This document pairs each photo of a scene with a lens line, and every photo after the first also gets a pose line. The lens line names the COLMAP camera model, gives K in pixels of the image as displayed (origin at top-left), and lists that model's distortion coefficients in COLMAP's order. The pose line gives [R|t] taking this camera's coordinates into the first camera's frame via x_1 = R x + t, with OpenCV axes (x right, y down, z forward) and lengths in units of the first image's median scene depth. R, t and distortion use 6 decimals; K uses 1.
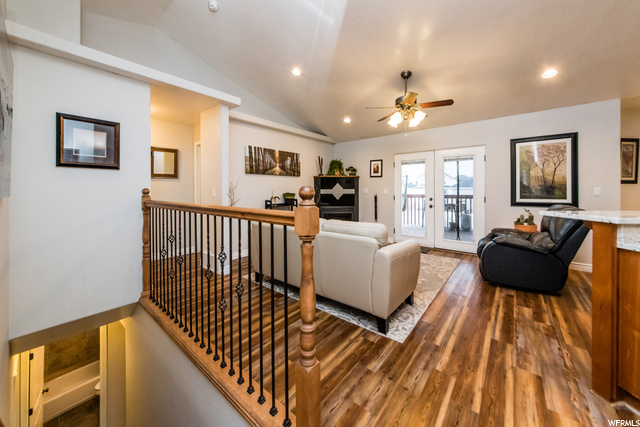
lens RADIAL K [[281.4, 0, 297.3], [0, 281.4, 198.9], [0, 0, 1]] dist [0.000783, -0.000080]
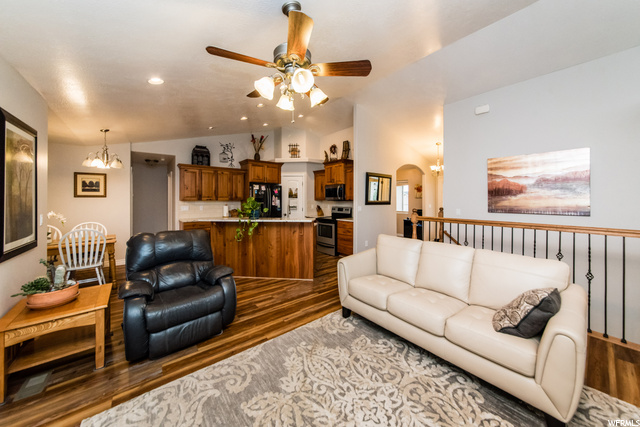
lens RADIAL K [[197.1, 0, 320.5], [0, 197.1, 198.7], [0, 0, 1]] dist [0.000343, -0.000002]
pose [[-0.979689, 0.004140, 0.200478, 0.218102], [0.008707, 0.999722, 0.021907, -0.070897], [-0.200332, 0.023207, -0.979453, 1.121825]]
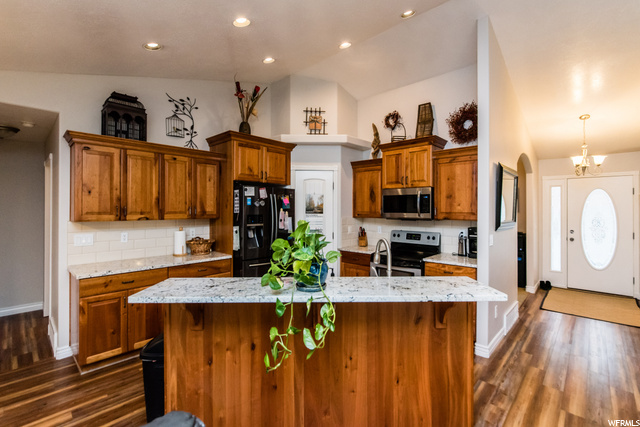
lens RADIAL K [[284.4, 0, 332.3], [0, 284.4, 209.7], [0, 0, 1]] dist [-0.010373, 0.000149]
pose [[-0.996411, 0.000555, 0.084644, 0.562599], [0.002452, 0.999748, 0.022300, -0.084174], [-0.084610, 0.022427, -0.996162, 0.785430]]
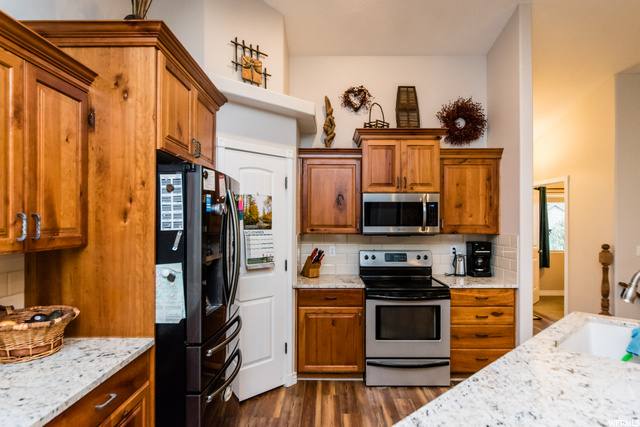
lens RADIAL K [[339.6, 0, 359.1], [0, 339.6, 219.0], [0, 0, 1]] dist [-0.001622, -0.000167]
pose [[-0.793110, -0.001646, -0.609077, 1.004211], [-0.009585, 0.999906, 0.009778, -0.076798], [0.609003, 0.013593, -0.793051, 0.416175]]
